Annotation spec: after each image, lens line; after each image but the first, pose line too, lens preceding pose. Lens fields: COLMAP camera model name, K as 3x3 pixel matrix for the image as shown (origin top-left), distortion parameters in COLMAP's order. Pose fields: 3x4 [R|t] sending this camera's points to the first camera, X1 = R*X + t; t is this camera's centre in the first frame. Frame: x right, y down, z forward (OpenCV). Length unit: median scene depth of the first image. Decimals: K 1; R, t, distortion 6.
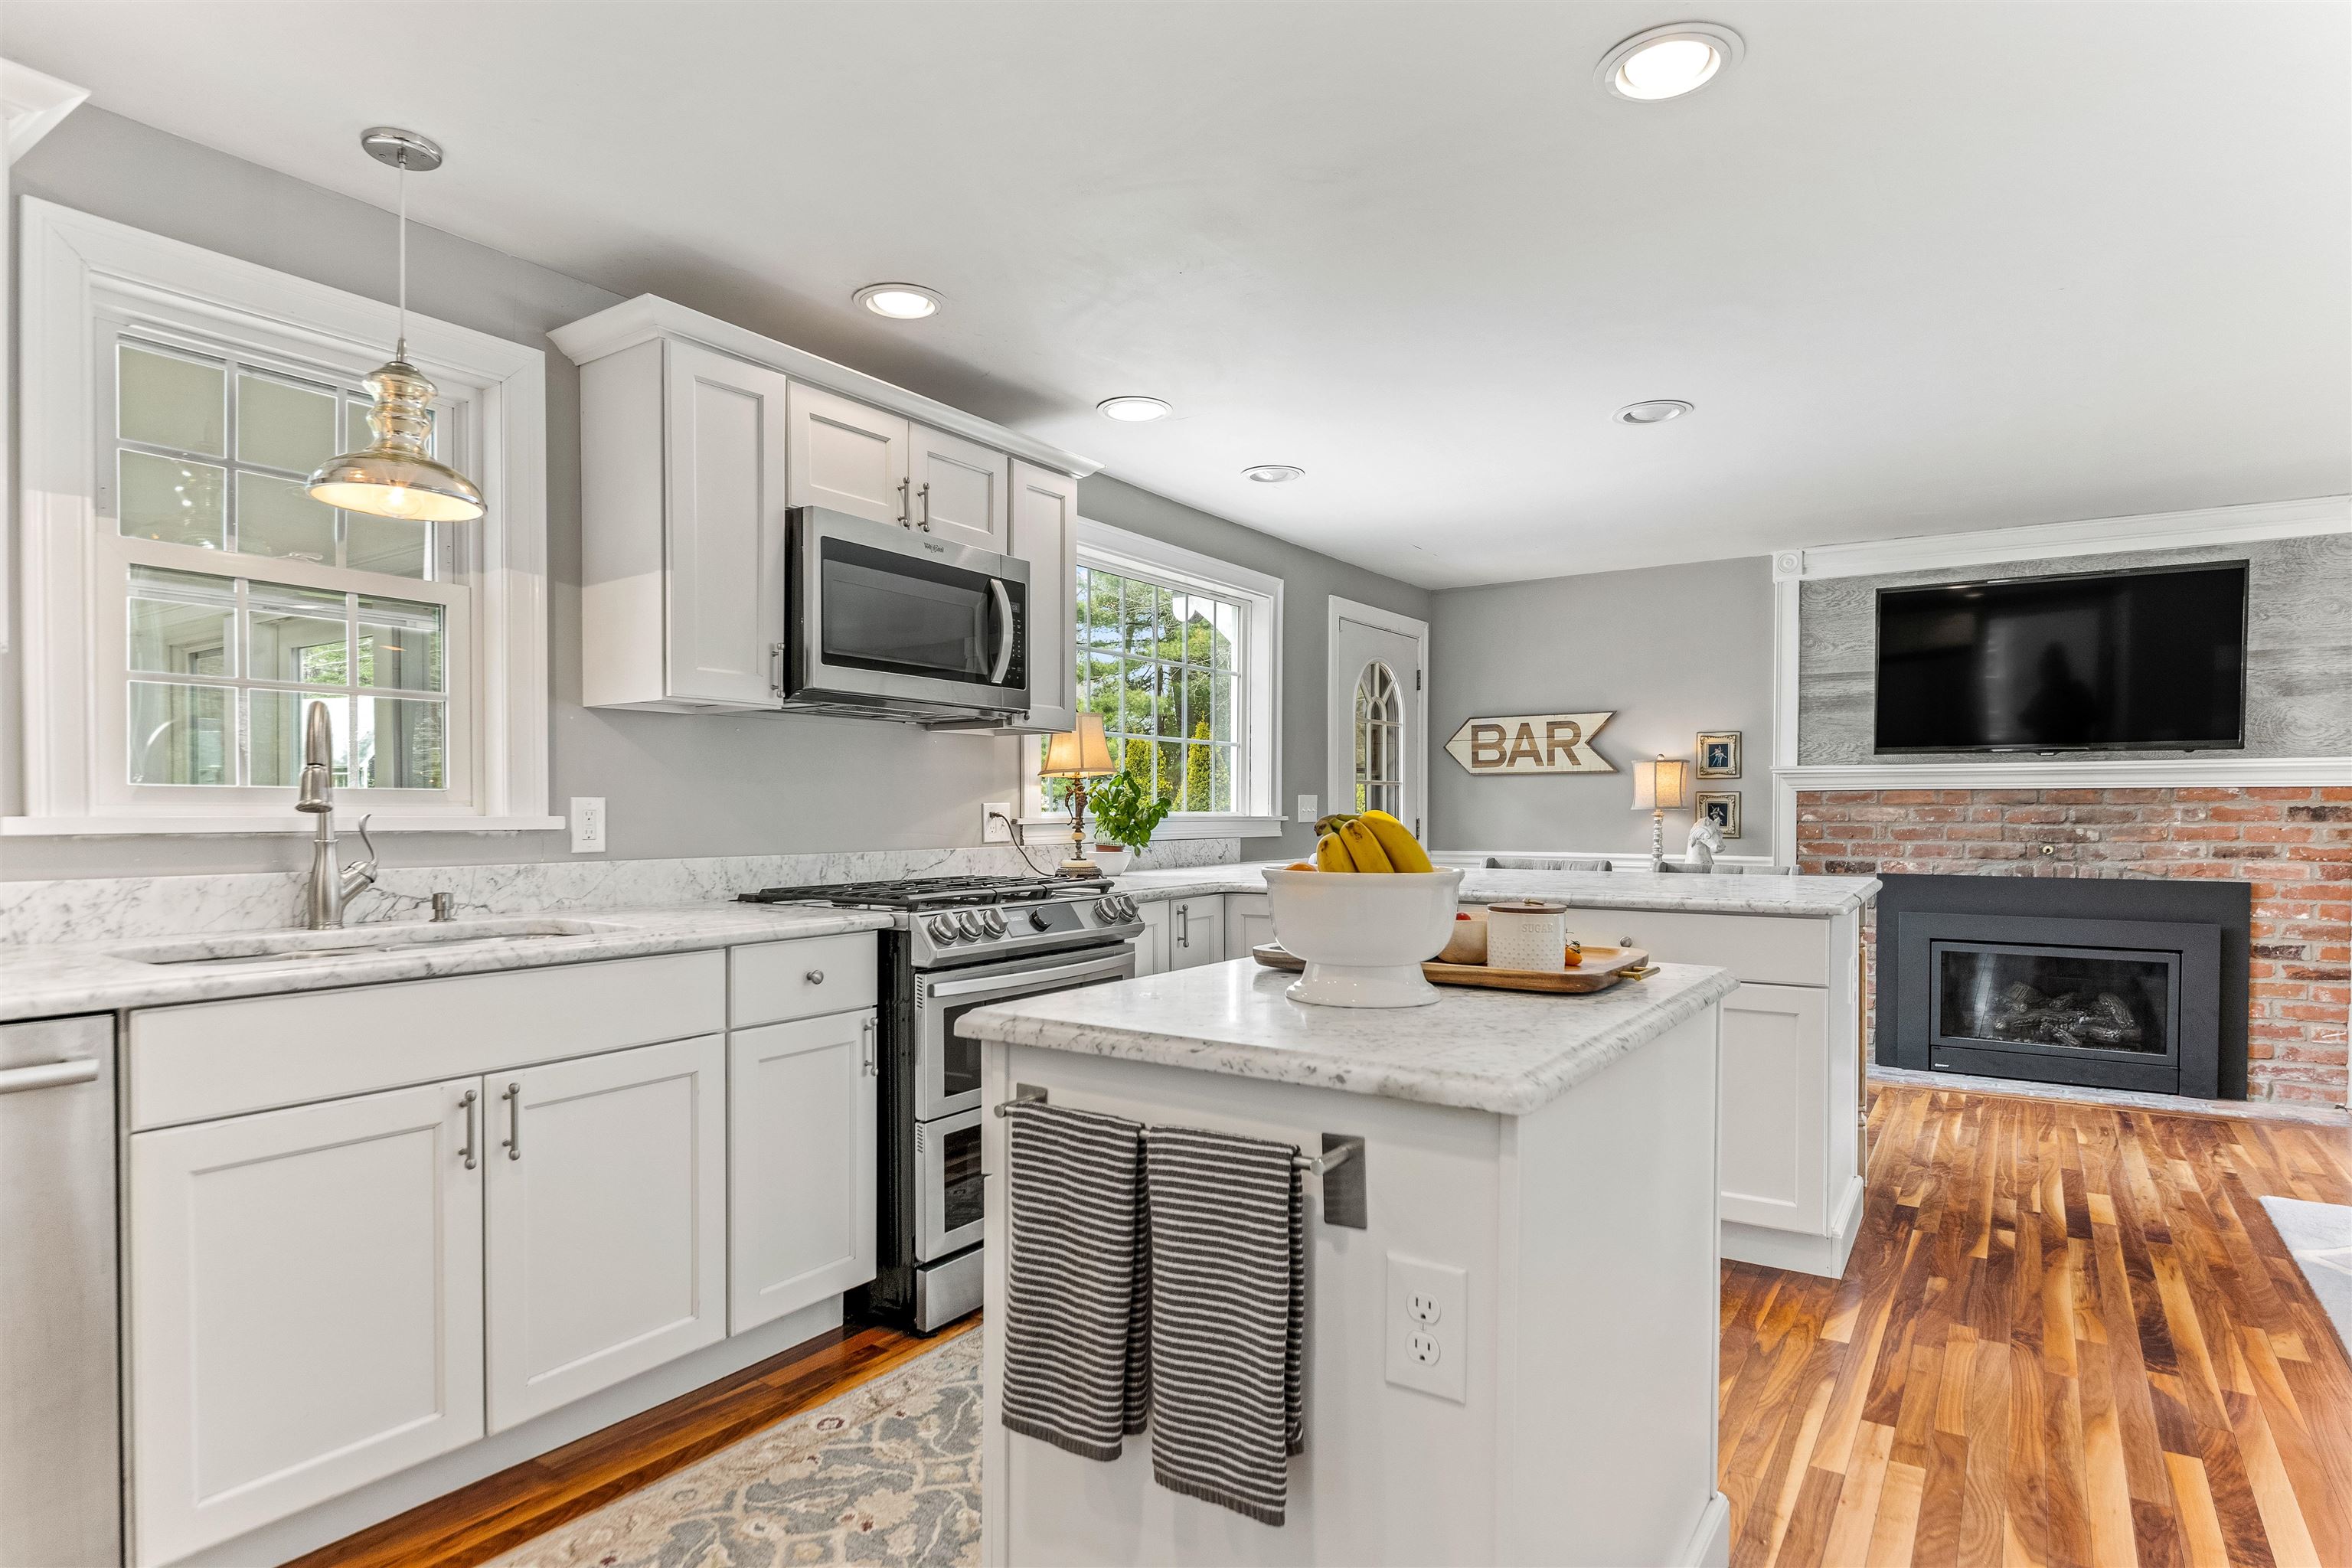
lens RADIAL K [[1306.0, 0, 1174.2], [0, 1306.0, 823.0], [0, 0, 1]] dist [0.000541, 0.000259]
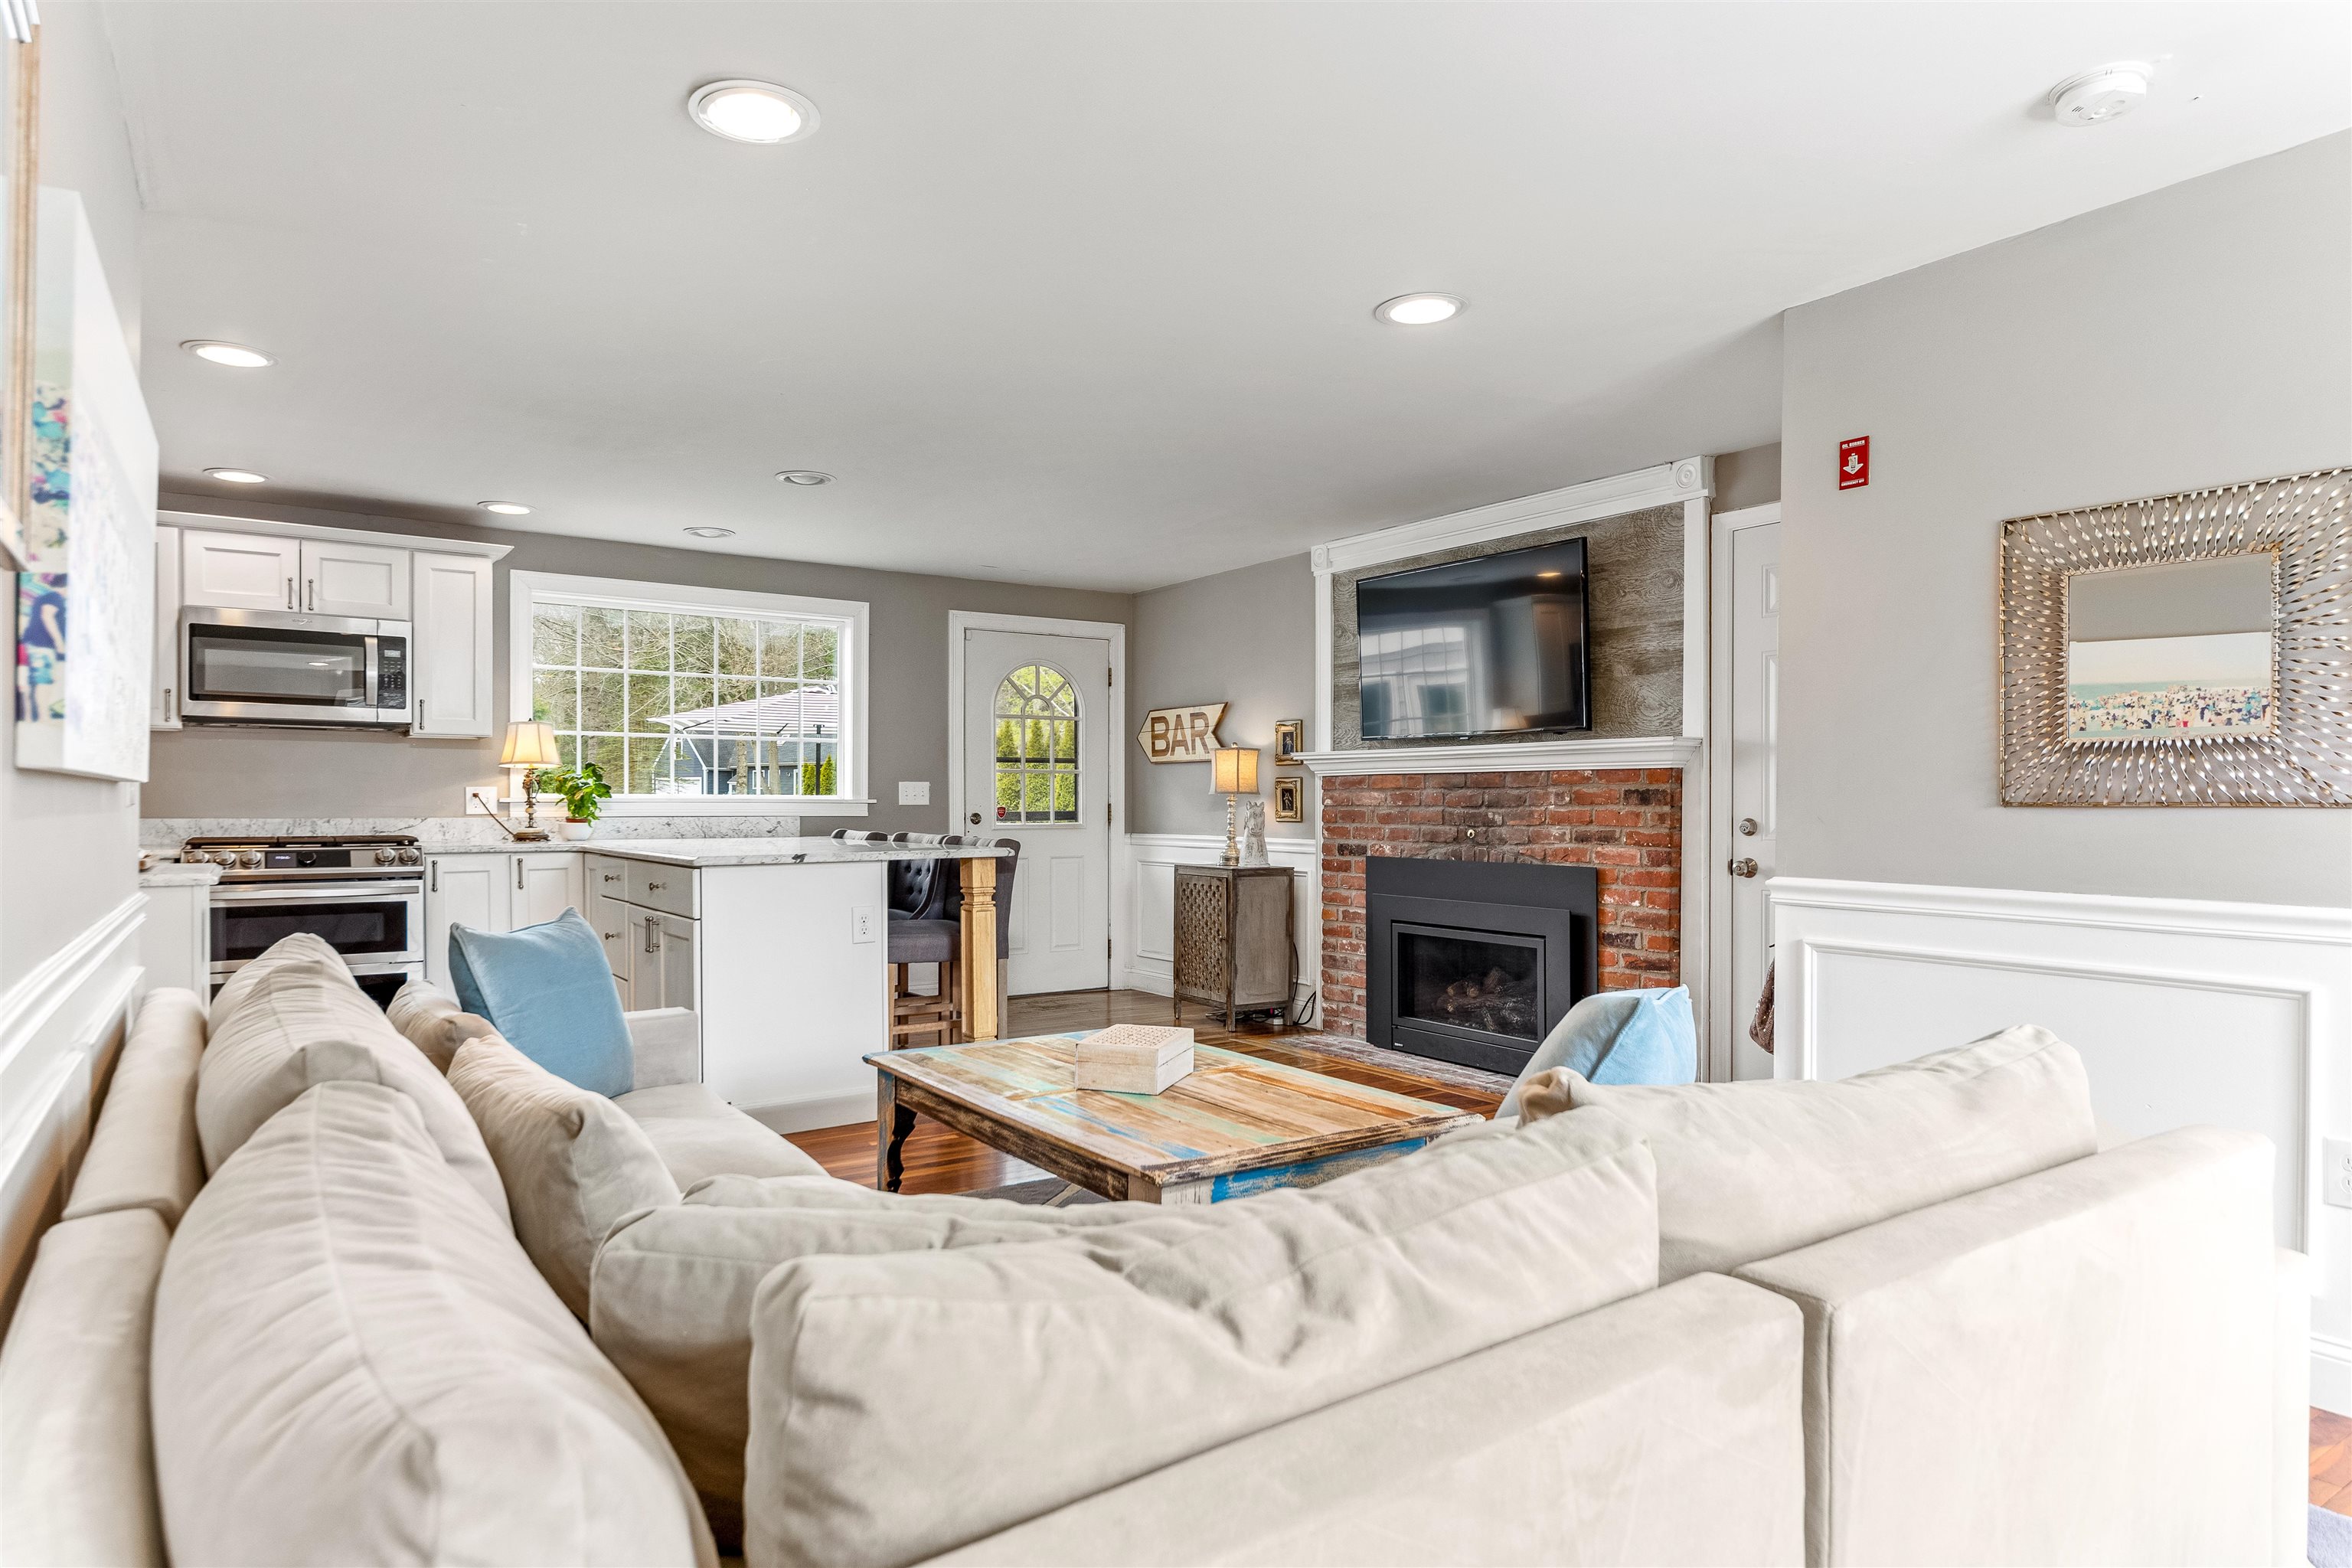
lens RADIAL K [[1393.0, 0, 1171.5], [0, 1393.0, 801.2], [0, 0, 1]] dist [0.001662, 0.000341]
pose [[0.919701, 0.002114, -0.392614, 0.919423], [-0.006924, 0.999917, -0.010836, 0.009288], [0.392558, 0.012684, 0.919640, -0.075726]]
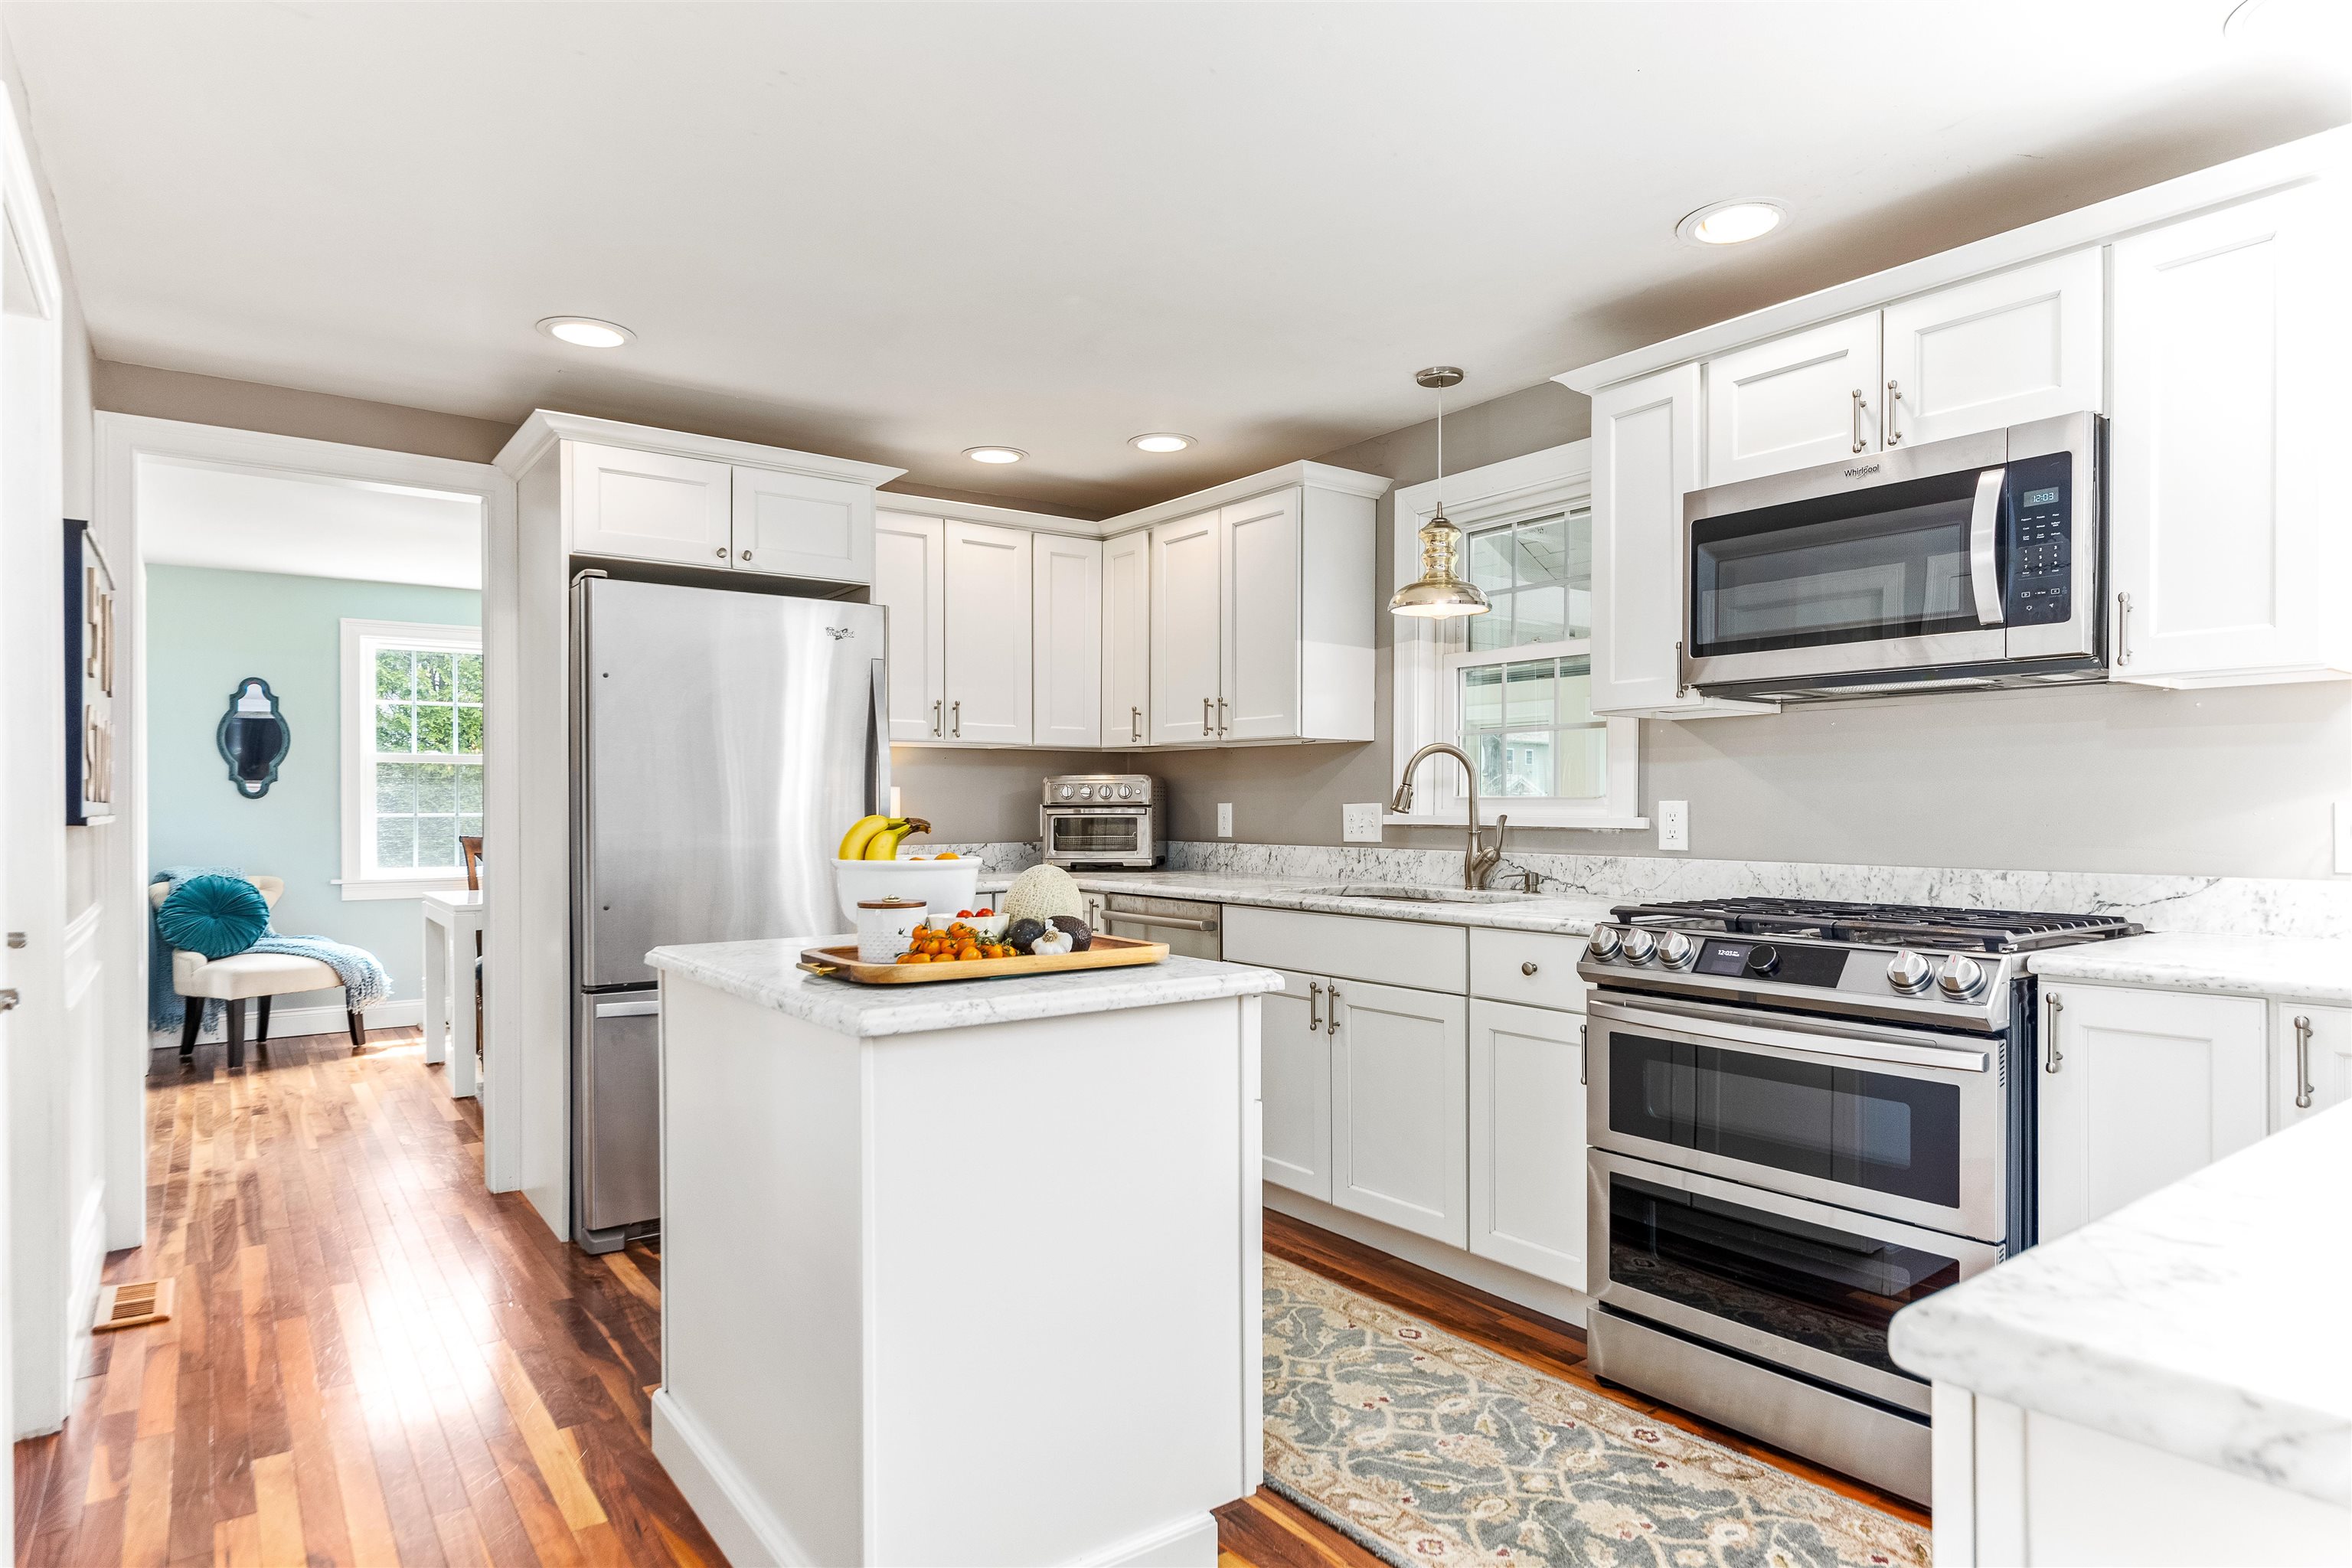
lens RADIAL K [[1306.0, 0, 1191.5], [0, 1306.0, 818.6], [0, 0, 1]] dist [0.000541, 0.000259]
pose [[-0.339594, 0.006782, -0.940548, 0.434392], [-0.010412, 0.999886, 0.010969, -0.007295], [0.940515, 0.013518, -0.339484, 0.578153]]
